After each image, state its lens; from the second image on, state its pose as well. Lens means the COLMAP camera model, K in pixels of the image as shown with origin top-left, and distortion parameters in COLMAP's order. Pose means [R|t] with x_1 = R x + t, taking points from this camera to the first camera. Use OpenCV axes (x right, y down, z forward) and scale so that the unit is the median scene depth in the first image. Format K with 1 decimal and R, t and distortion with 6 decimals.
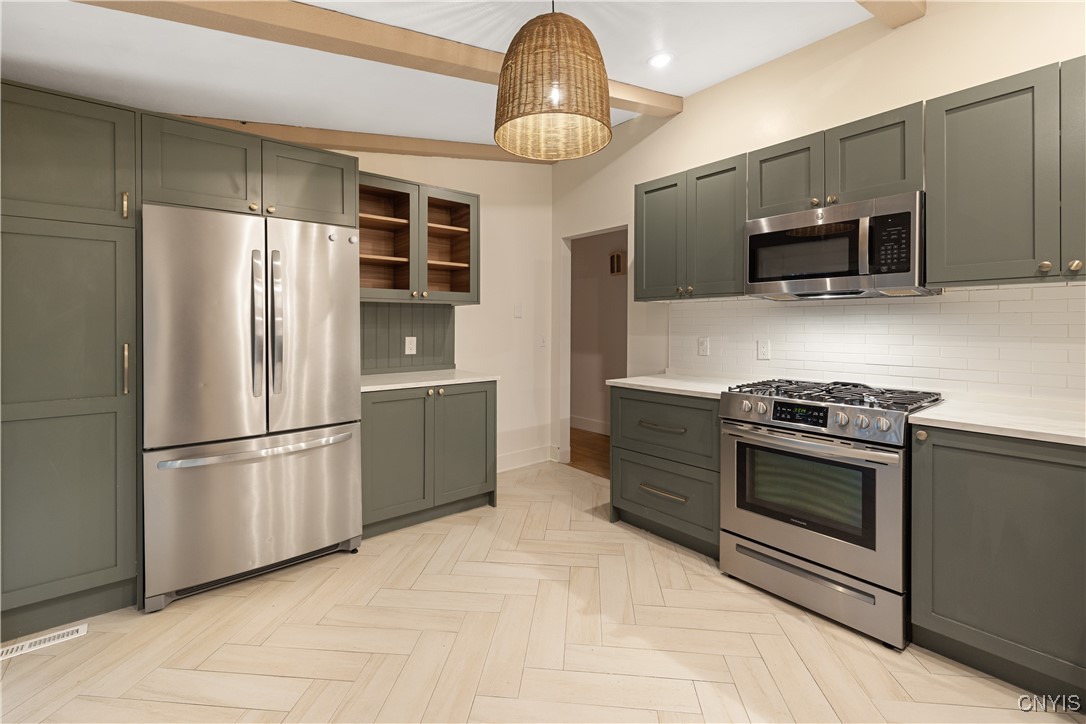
lens RADIAL K [[471.5, 0, 538.5], [0, 471.5, 325.0], [0, 0, 1]] dist [0.000142, 0.000120]
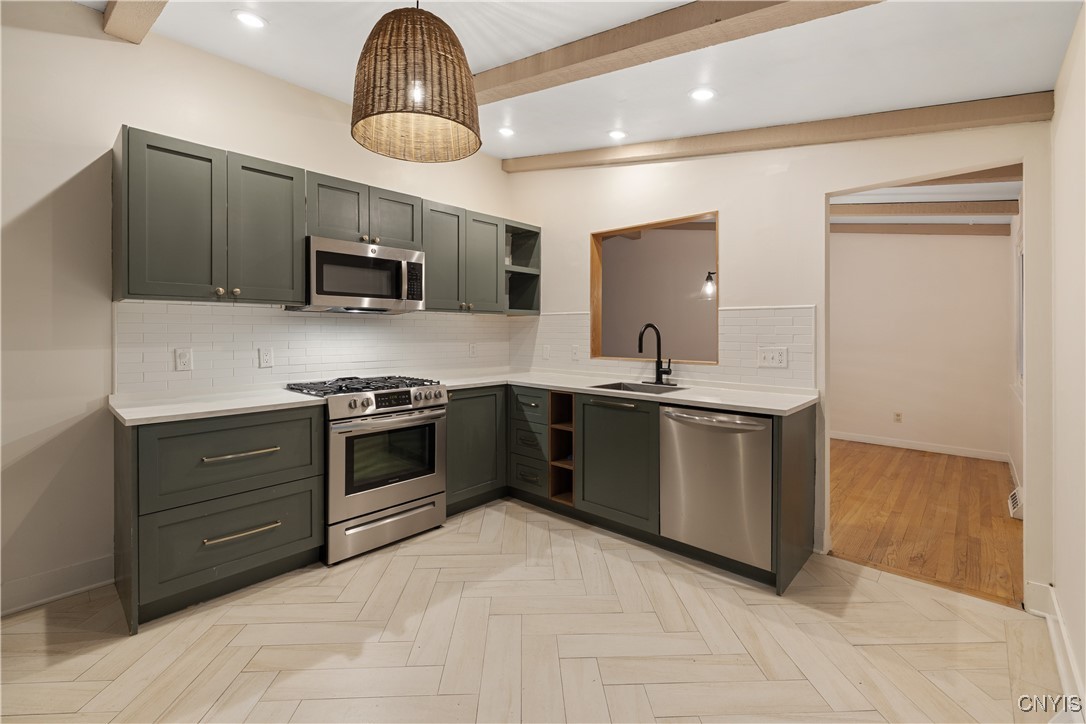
lens RADIAL K [[466.9, 0, 541.4], [0, 466.9, 331.3], [0, 0, 1]] dist [0.000173, 0.000053]
pose [[-0.136375, 0.001226, 0.990657, -0.660906], [-0.001791, 0.999997, -0.001484, -0.003655], [-0.990656, -0.001977, -0.136372, 0.615483]]
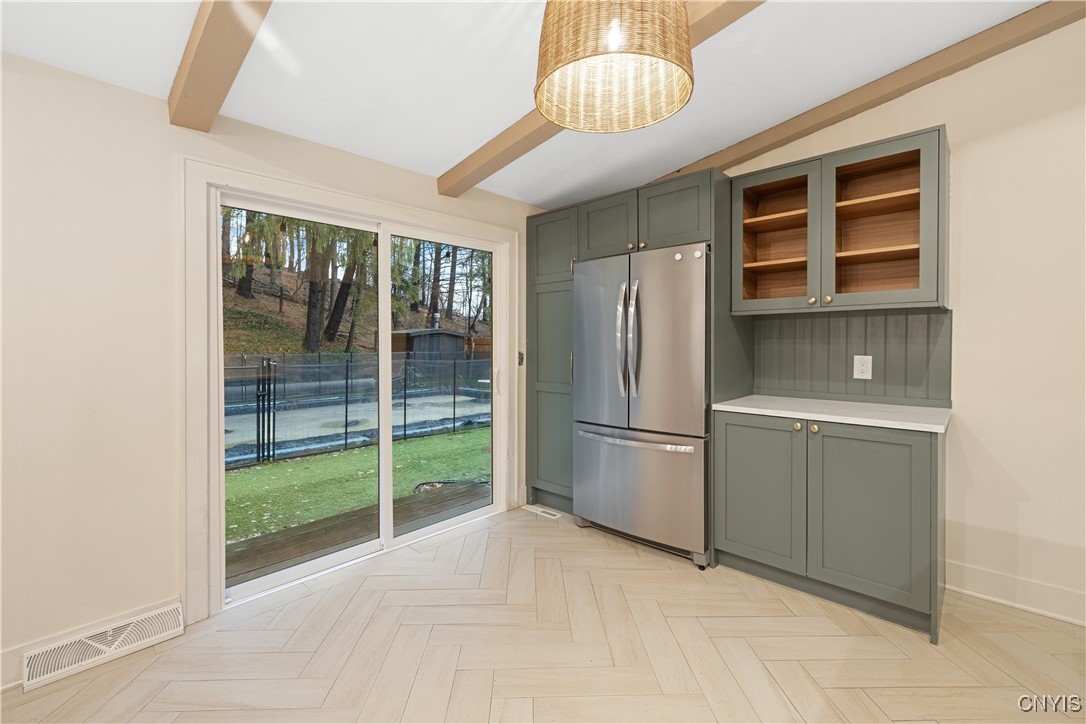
lens RADIAL K [[470.8, 0, 541.3], [0, 470.8, 340.3], [0, 0, 1]] dist [0.001270, 0.000030]
pose [[0.116295, 0.003626, -0.993208, 0.553841], [0.010585, 0.999932, 0.004890, -0.010620], [0.993158, -0.011082, 0.116248, 0.546450]]
